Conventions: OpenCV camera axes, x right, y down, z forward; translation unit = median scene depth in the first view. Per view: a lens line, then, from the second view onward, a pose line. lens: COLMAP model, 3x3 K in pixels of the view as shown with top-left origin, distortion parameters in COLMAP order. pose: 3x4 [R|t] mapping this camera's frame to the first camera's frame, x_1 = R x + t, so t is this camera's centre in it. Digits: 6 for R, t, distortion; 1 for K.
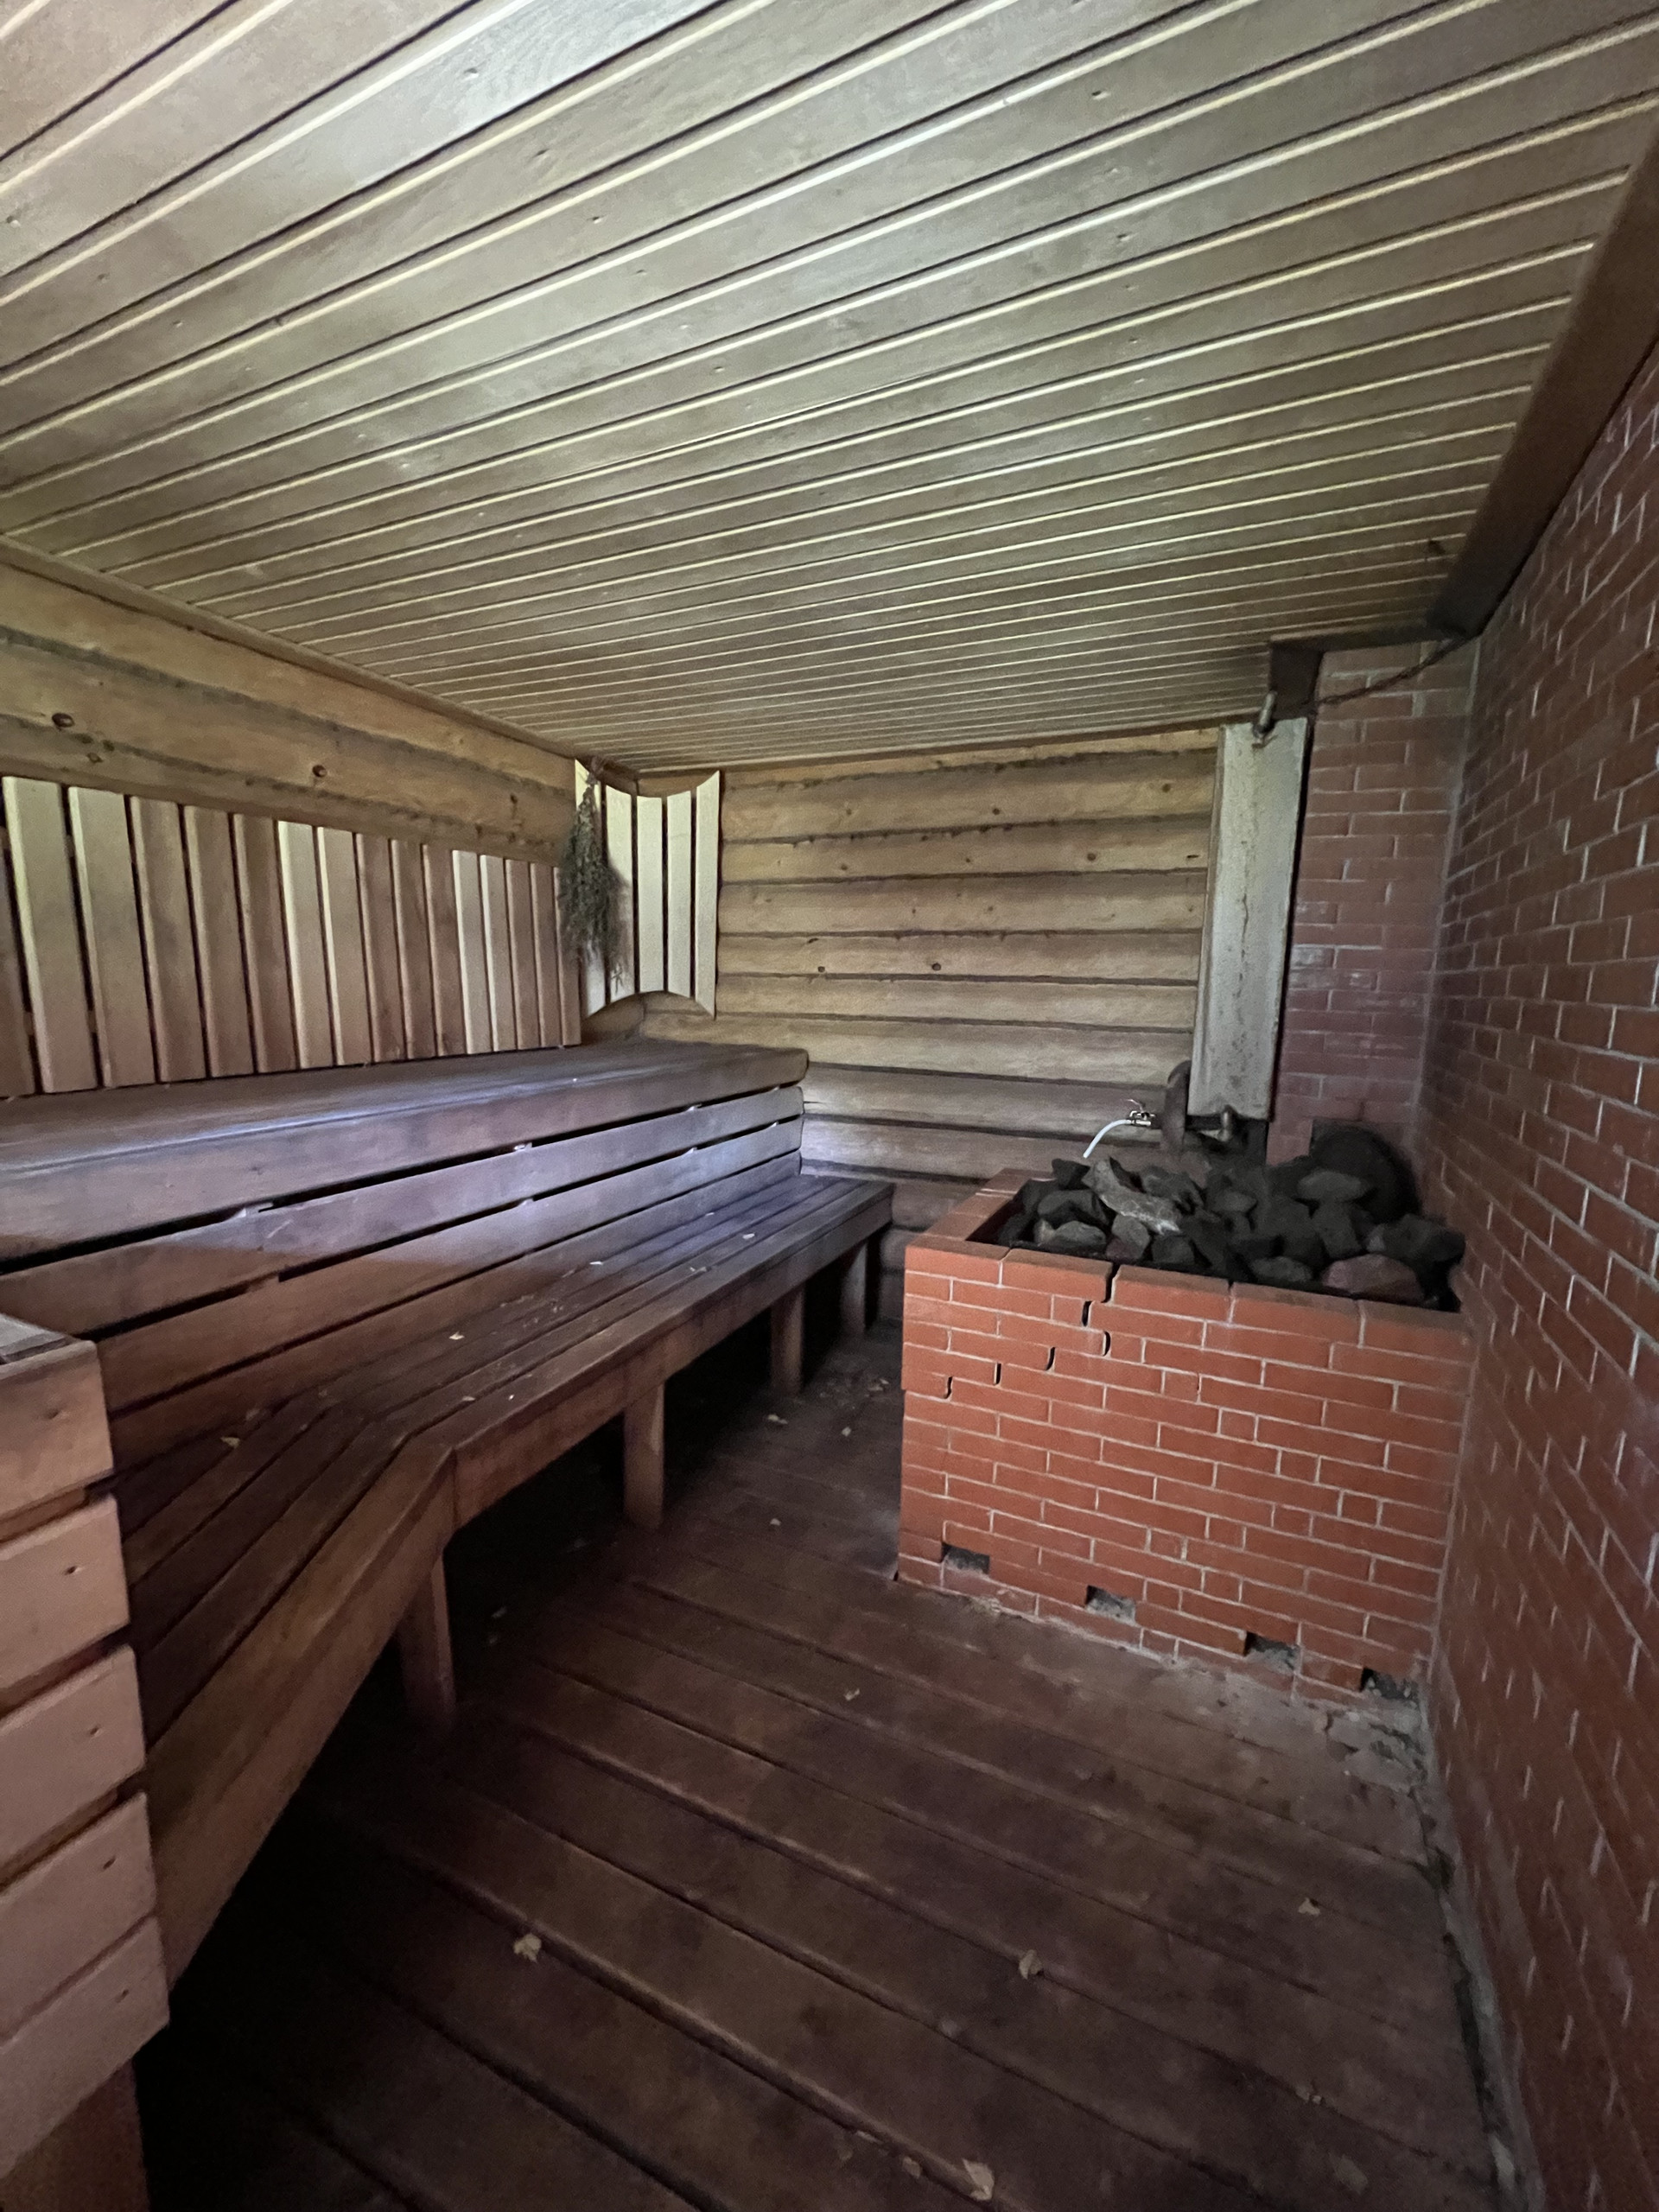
lens RADIAL K [[897.8, 0, 827.1], [0, 897.8, 1106.6], [0, 0, 1]] dist [-0.002718, 0.000248]
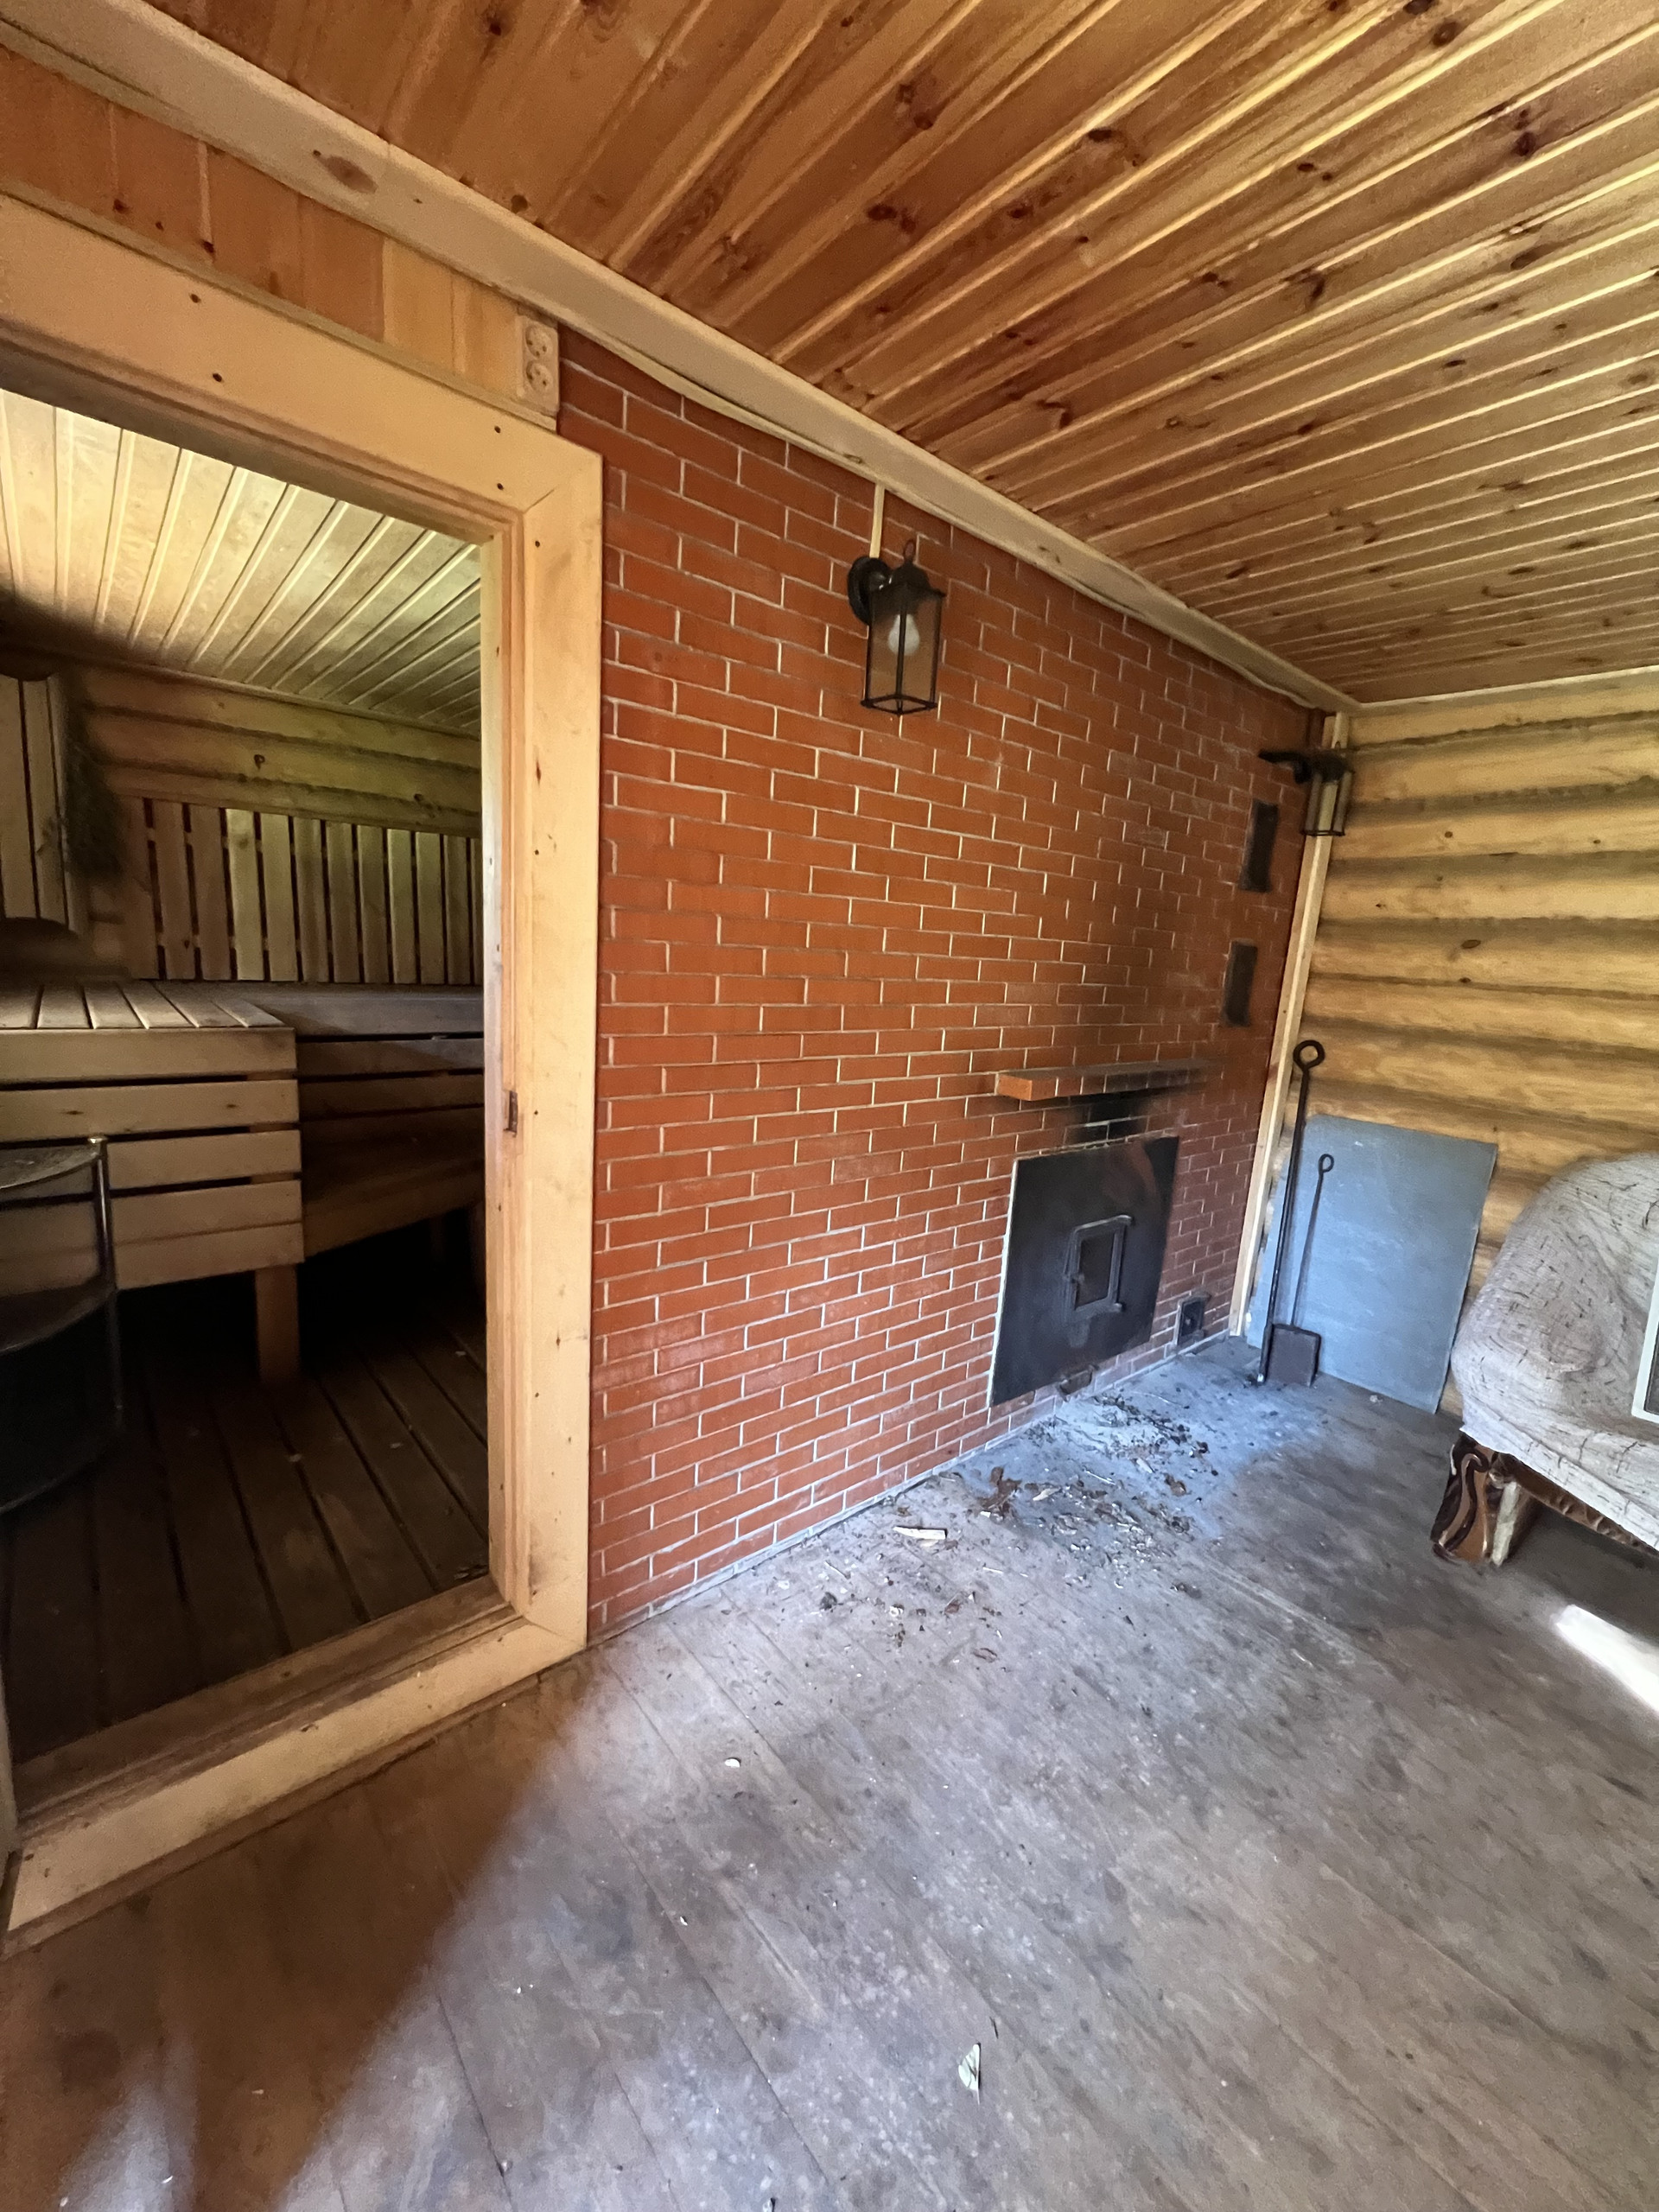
lens RADIAL K [[888.2, 0, 837.5], [0, 888.2, 1115.3], [0, 0, 1]] dist [-0.002858, -0.000057]
pose [[0.905013, 0.122827, -0.407266, 0.931877], [-0.112014, 0.992428, 0.050391, 0.076267], [0.410372, 0.000014, 0.911918, -0.453237]]
